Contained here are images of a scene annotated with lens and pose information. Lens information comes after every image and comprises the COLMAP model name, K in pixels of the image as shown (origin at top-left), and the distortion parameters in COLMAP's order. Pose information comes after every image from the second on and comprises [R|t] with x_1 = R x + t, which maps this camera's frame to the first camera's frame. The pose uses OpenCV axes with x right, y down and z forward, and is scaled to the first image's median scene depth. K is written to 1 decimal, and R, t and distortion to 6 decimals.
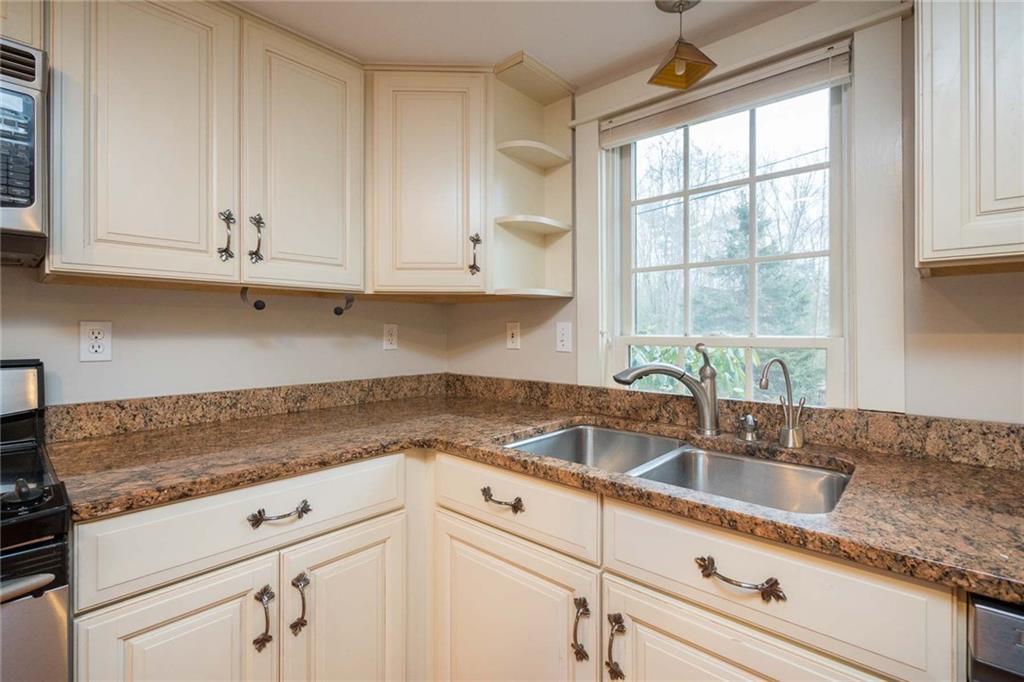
lens RADIAL K [[465.8, 0, 502.4], [0, 465.8, 330.7], [0, 0, 1]] dist [0.000778, 0.000145]
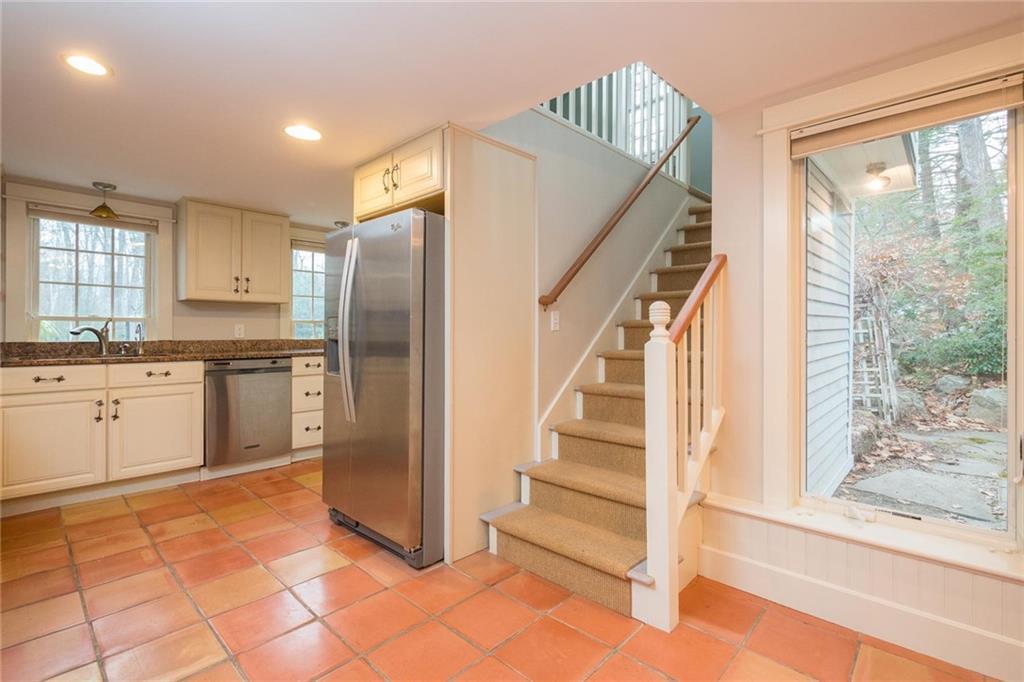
lens RADIAL K [[465.8, 0, 502.4], [0, 465.8, 330.7], [0, 0, 1]] dist [0.000778, 0.000145]
pose [[0.030698, 0.001890, 0.999527, -2.297249], [-0.006723, 0.999976, -0.001684, 0.089687], [-0.999506, -0.006668, 0.030710, -1.410214]]
